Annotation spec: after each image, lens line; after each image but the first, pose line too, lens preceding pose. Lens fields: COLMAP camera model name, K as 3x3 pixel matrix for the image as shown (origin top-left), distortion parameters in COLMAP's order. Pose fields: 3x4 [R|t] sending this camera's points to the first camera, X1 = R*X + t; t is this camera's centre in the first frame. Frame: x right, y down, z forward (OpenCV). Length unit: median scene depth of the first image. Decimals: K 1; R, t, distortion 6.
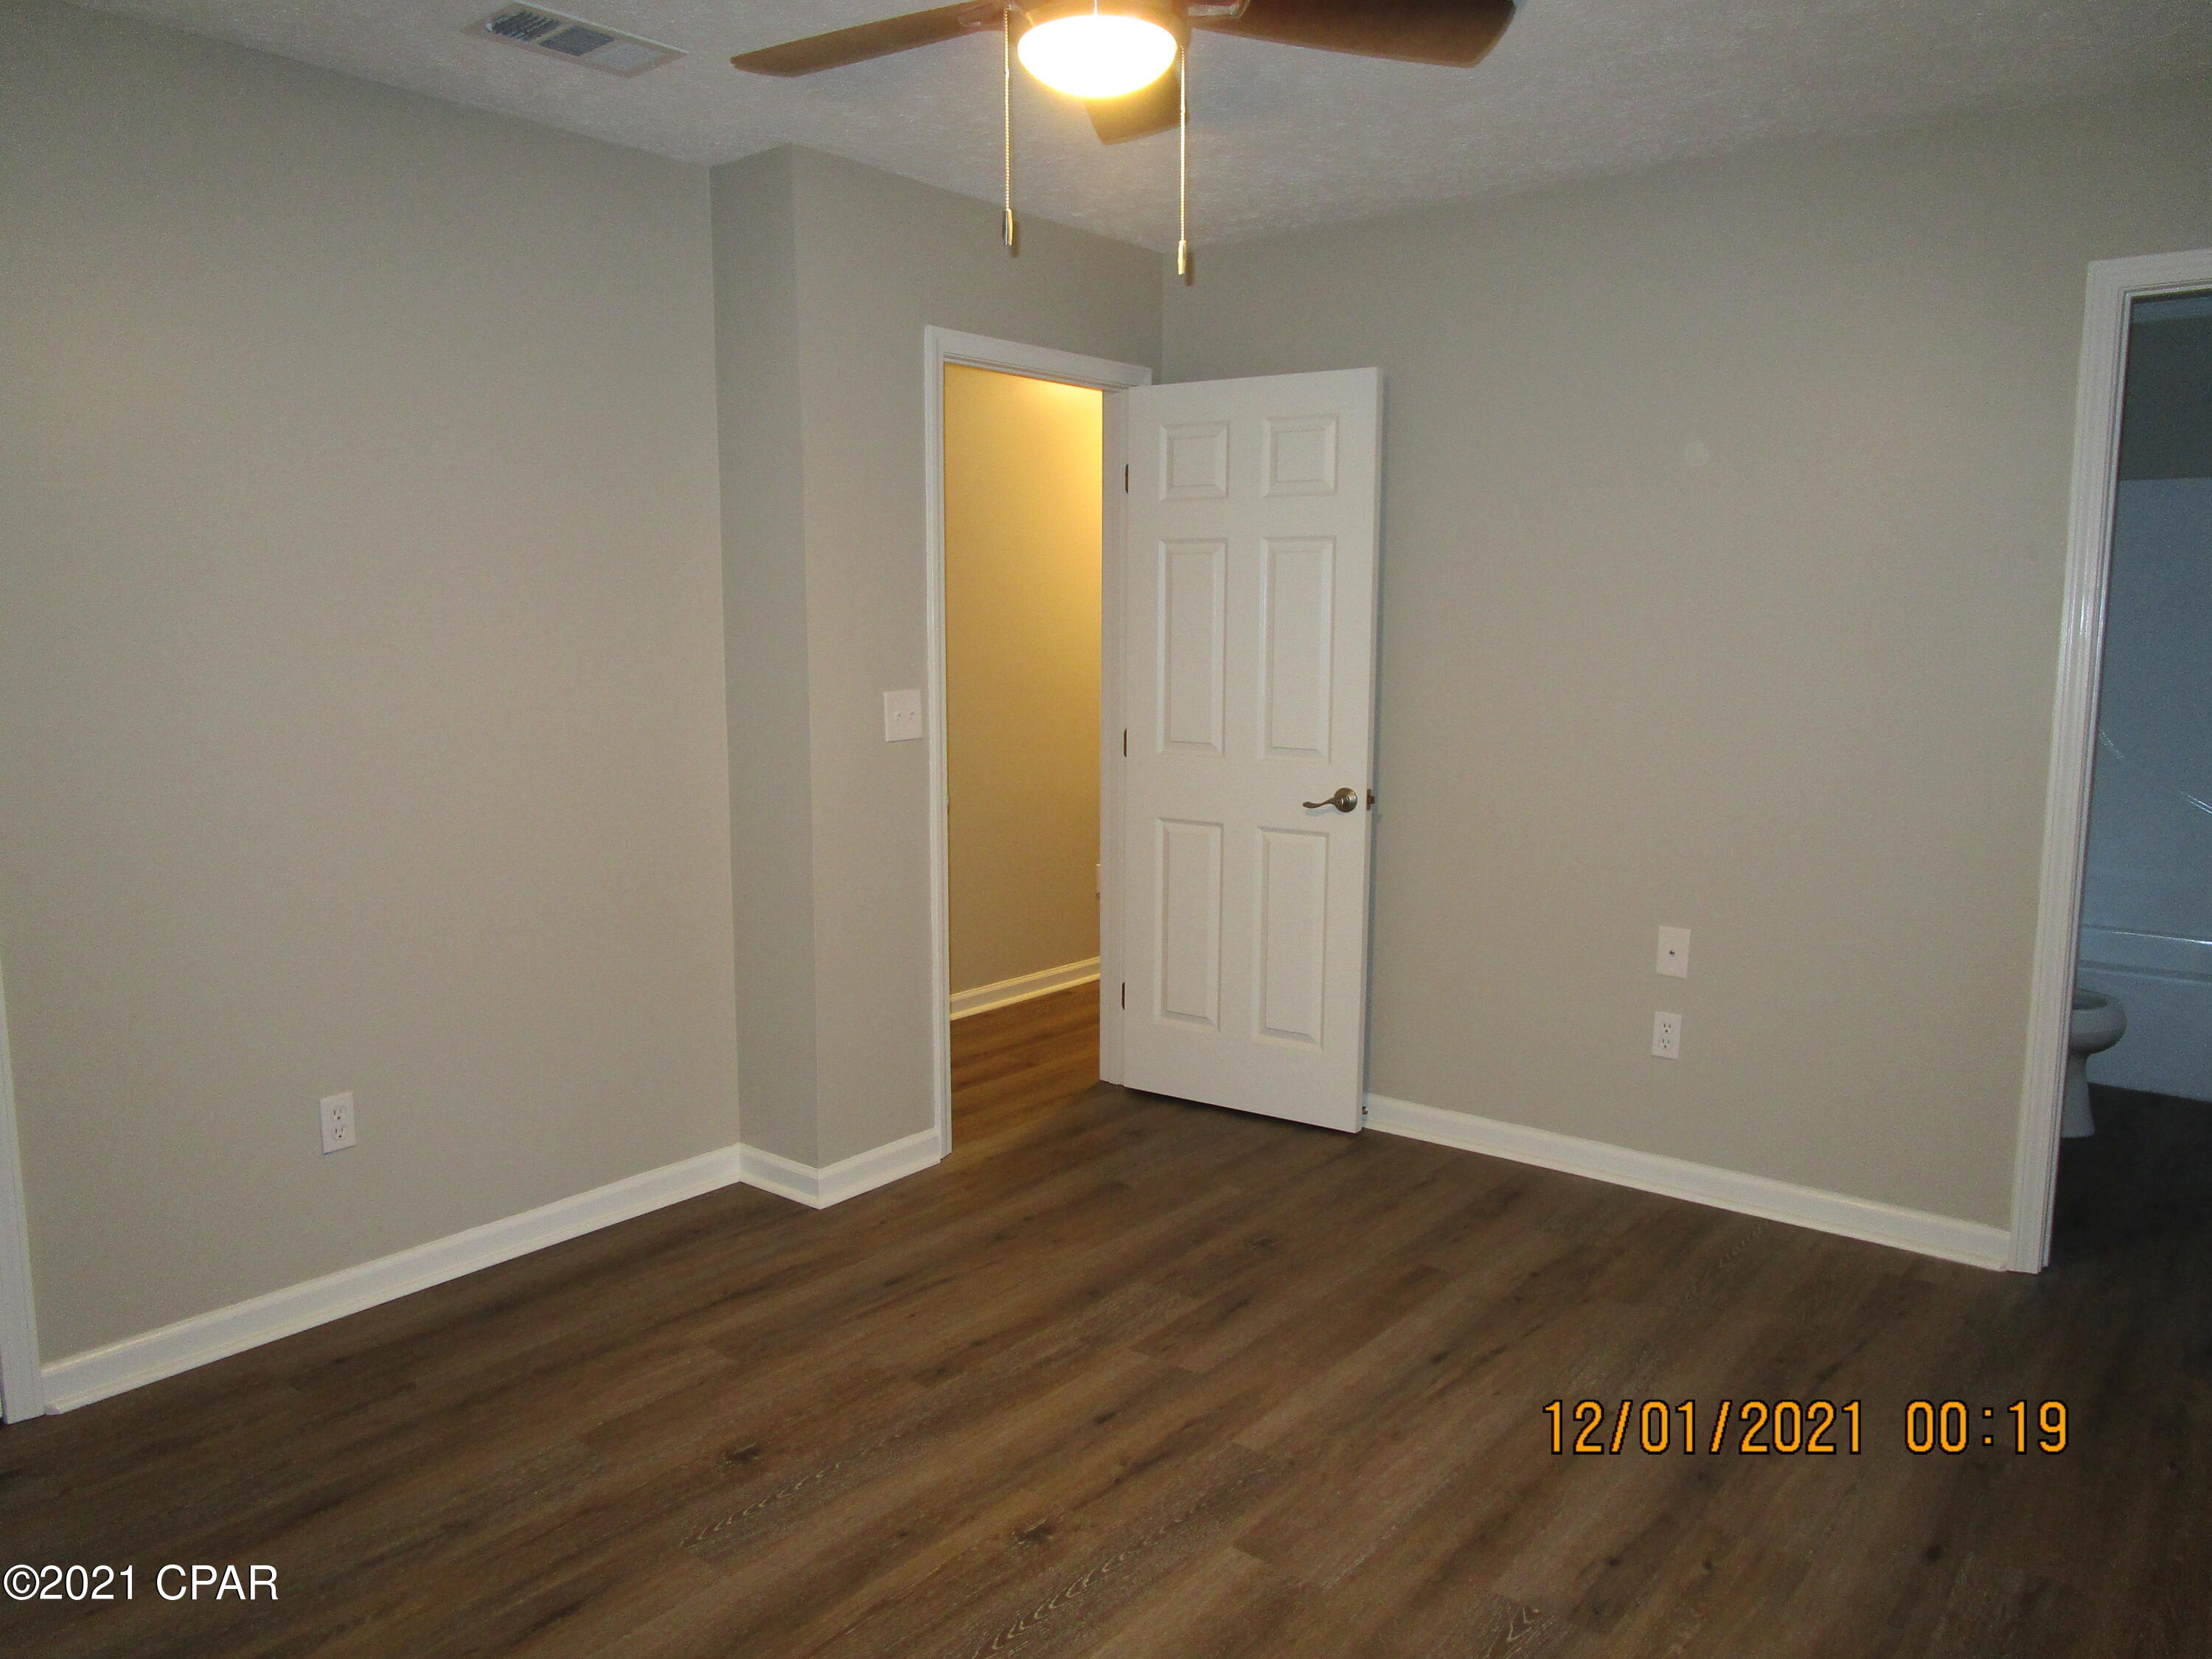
lens RADIAL K [[1571.7, 0, 1102.8], [0, 1571.7, 834.7], [0, 0, 1]] dist [-0.024113, 0.008001]
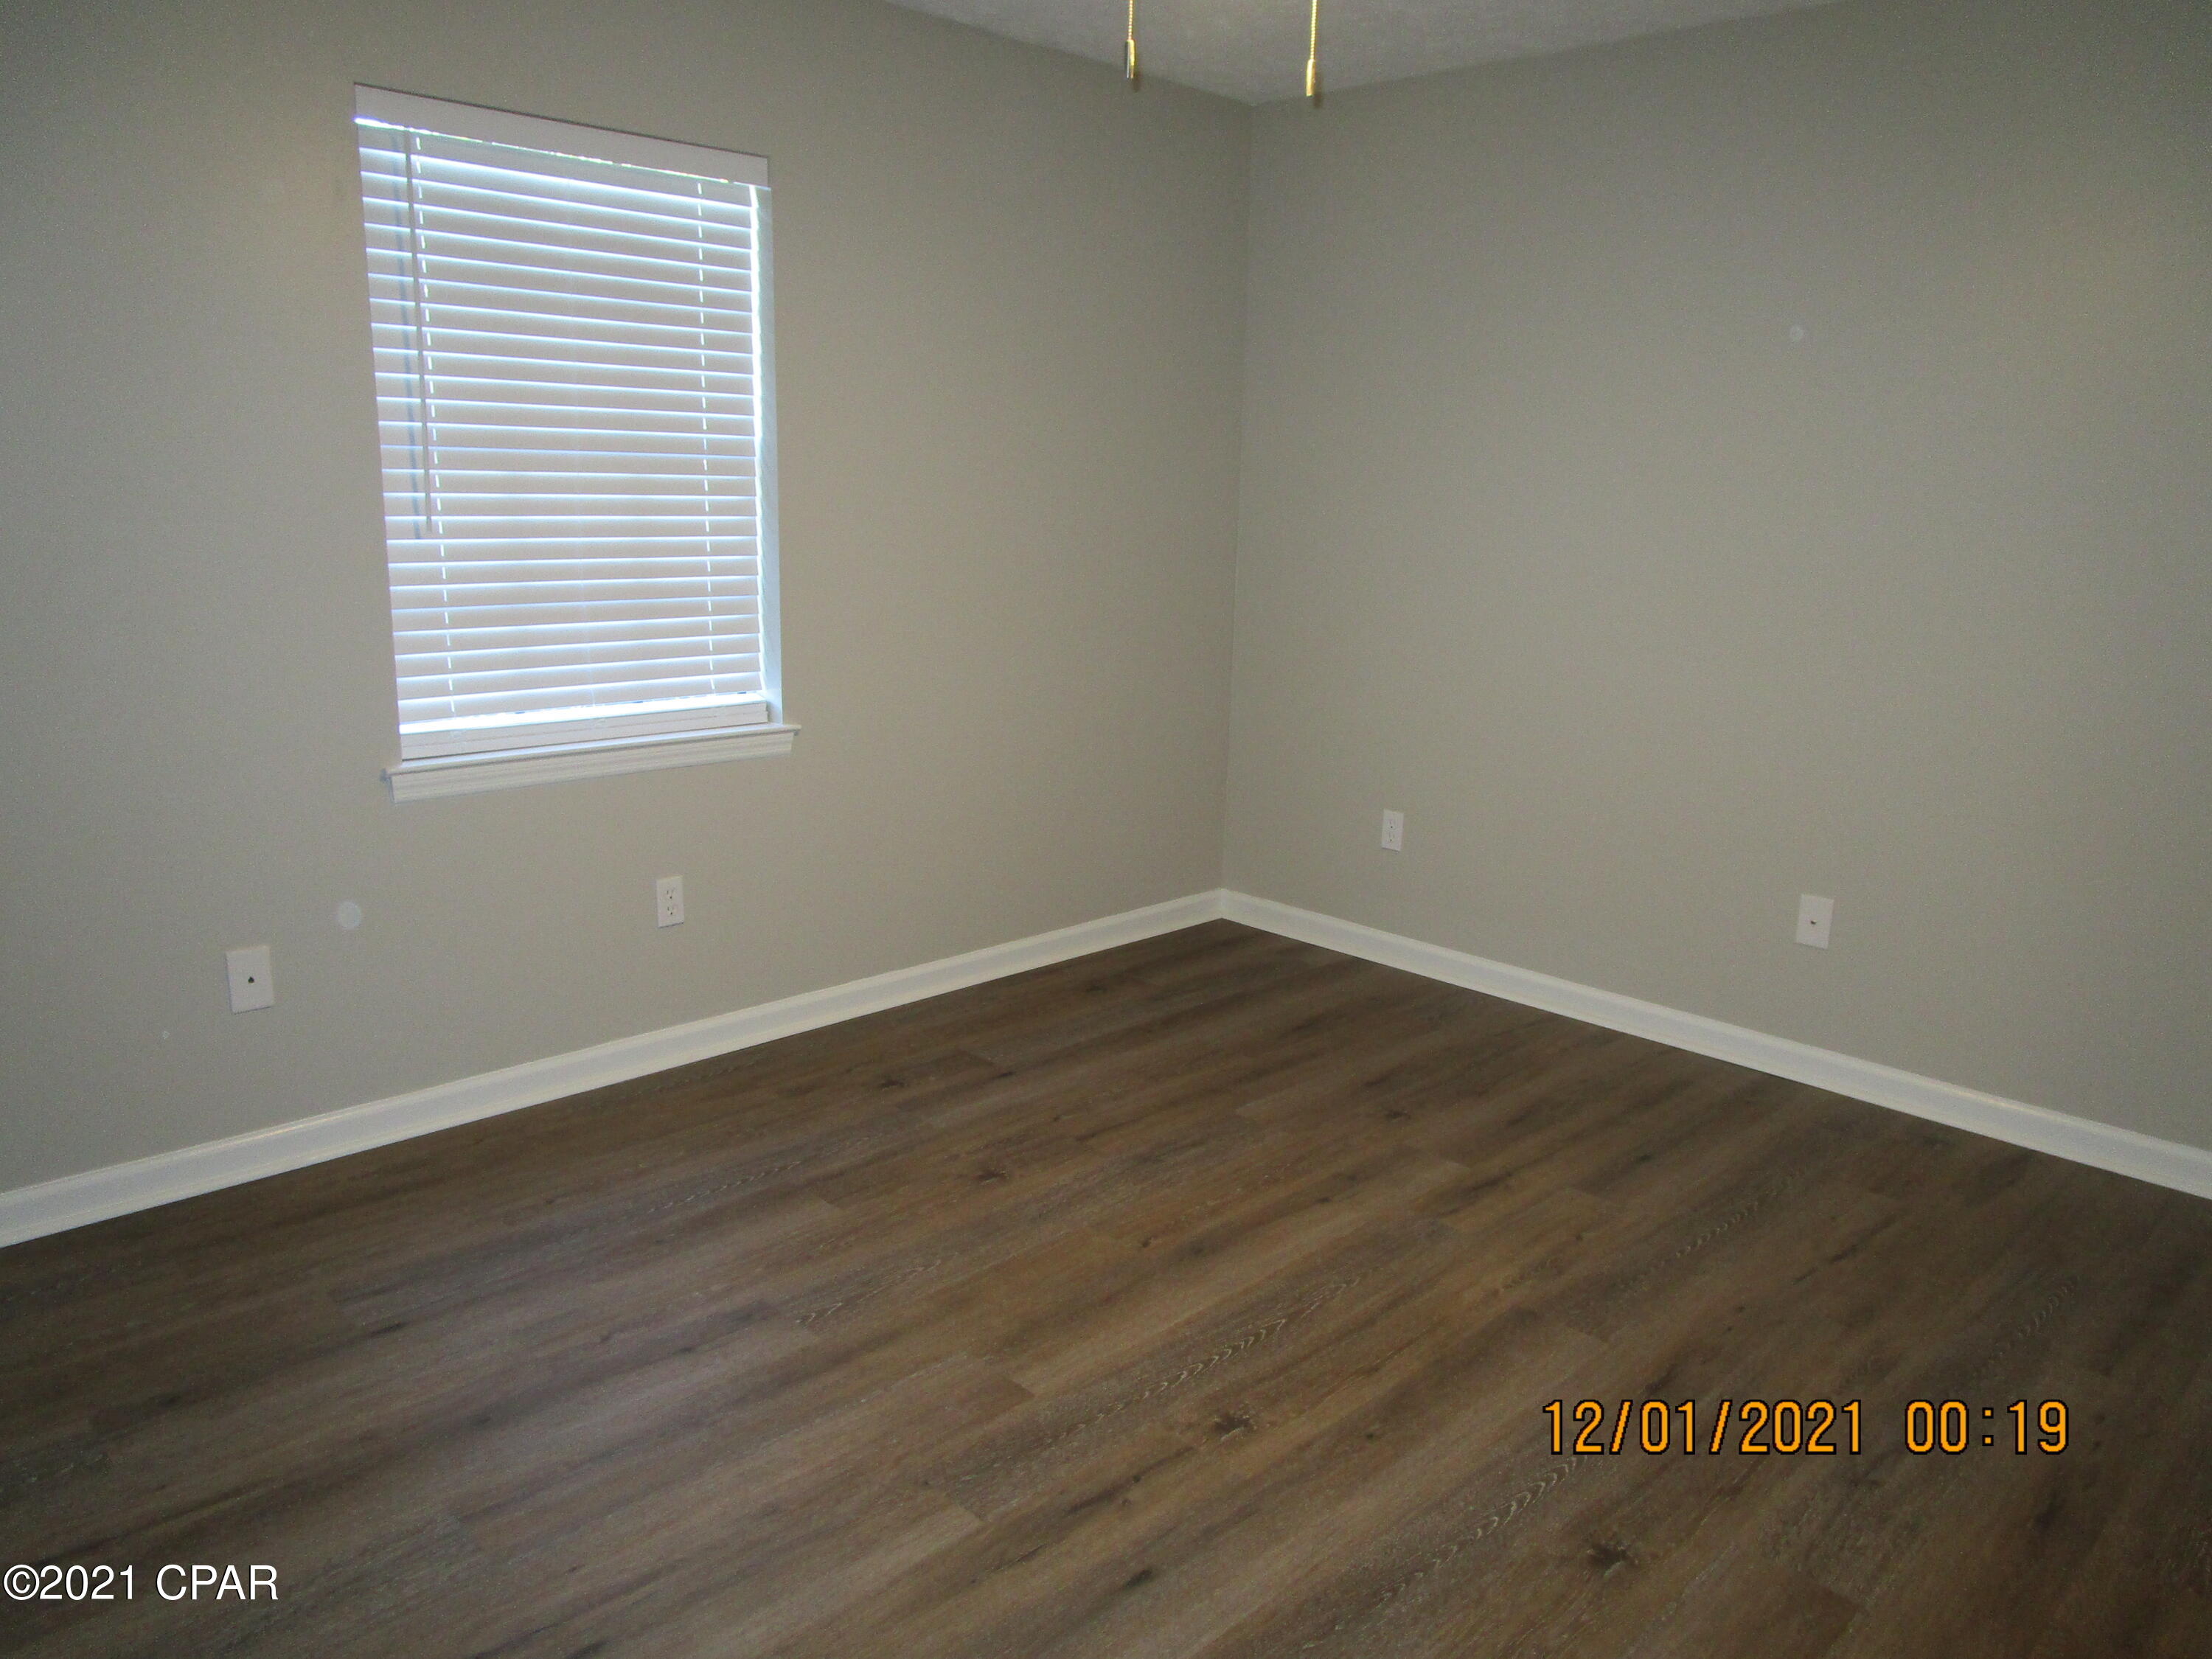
lens RADIAL K [[1571.7, 0, 1110.0], [0, 1571.7, 839.5], [0, 0, 1]] dist [-0.024113, 0.008001]
pose [[-0.994175, -0.049242, 0.095872, -0.039454], [-0.012155, 0.935078, 0.354233, -0.212666], [-0.107091, 0.351004, -0.930230, 1.629904]]
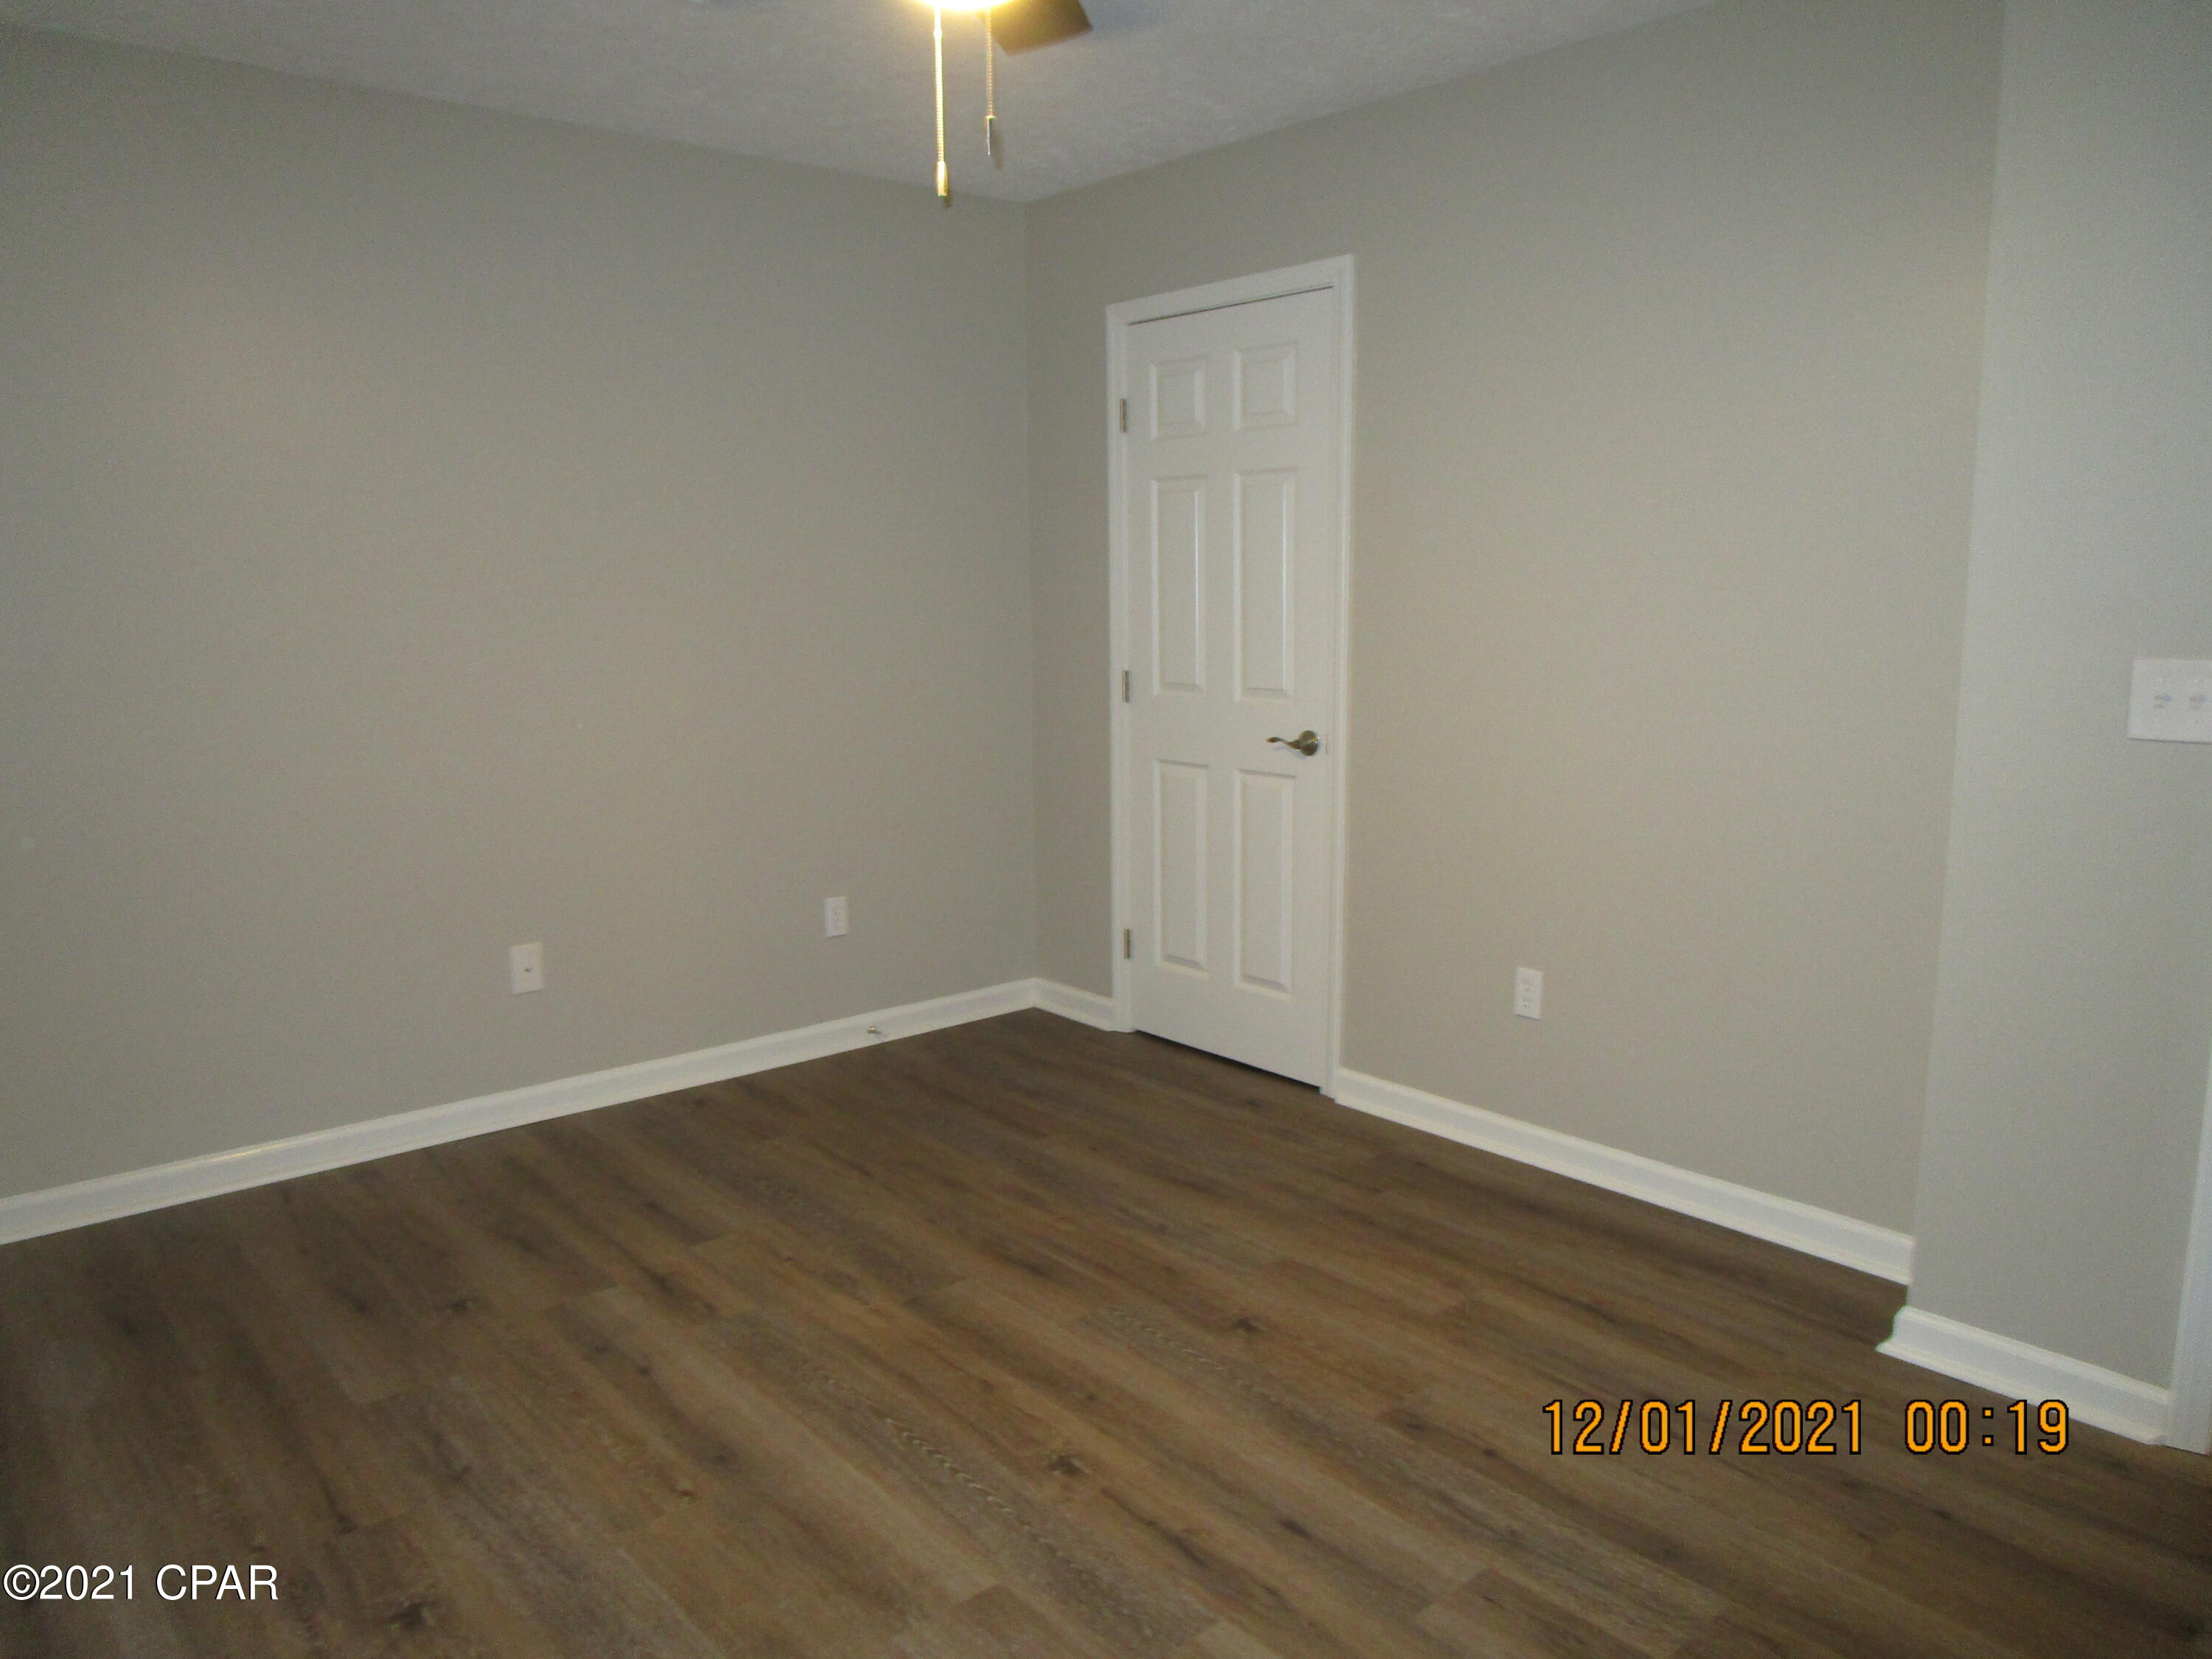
lens RADIAL K [[1571.7, 0, 1103.6], [0, 1571.7, 834.6], [0, 0, 1]] dist [-0.024113, 0.008001]
pose [[-0.178556, 0.163053, -0.970326, 0.784423], [-0.126405, 0.974200, 0.186964, -0.123532], [0.975776, 0.156038, -0.153339, 1.019229]]
